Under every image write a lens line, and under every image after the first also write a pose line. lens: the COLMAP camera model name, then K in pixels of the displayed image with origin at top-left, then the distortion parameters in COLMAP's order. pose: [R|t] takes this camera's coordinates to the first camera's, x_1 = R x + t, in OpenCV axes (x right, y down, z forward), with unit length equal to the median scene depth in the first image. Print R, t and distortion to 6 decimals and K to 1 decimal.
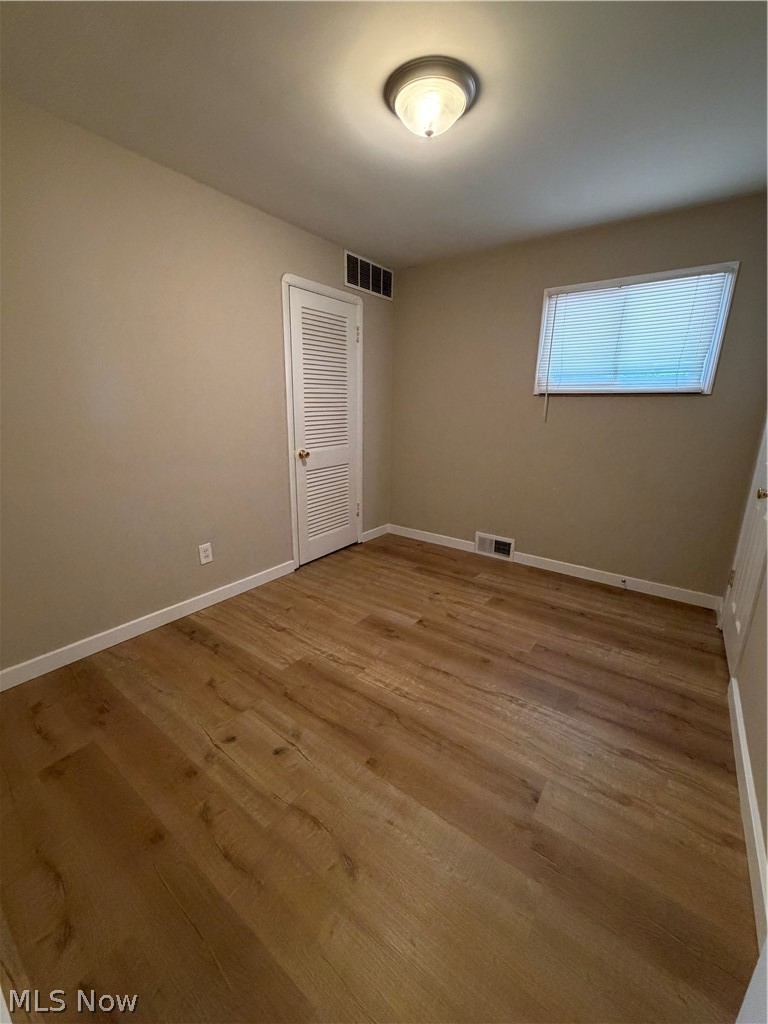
lens RADIAL K [[406.2, 0, 383.1], [0, 406.2, 509.3], [0, 0, 1]] dist [-0.001333, 0.000345]
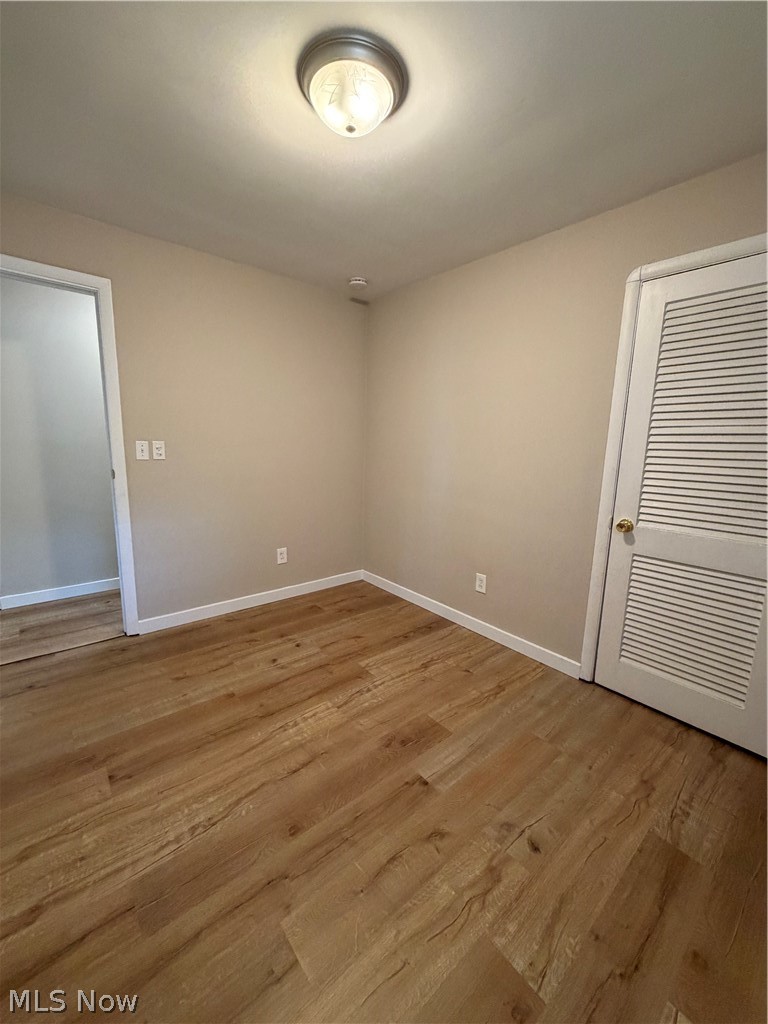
lens RADIAL K [[406.2, 0, 383.1], [0, 406.2, 509.3], [0, 0, 1]] dist [-0.001333, 0.000345]
pose [[-0.232680, 0.142582, -0.962045, 0.743911], [-0.279741, 0.937580, 0.206614, -0.265237], [0.931453, 0.317198, -0.178271, 1.053861]]
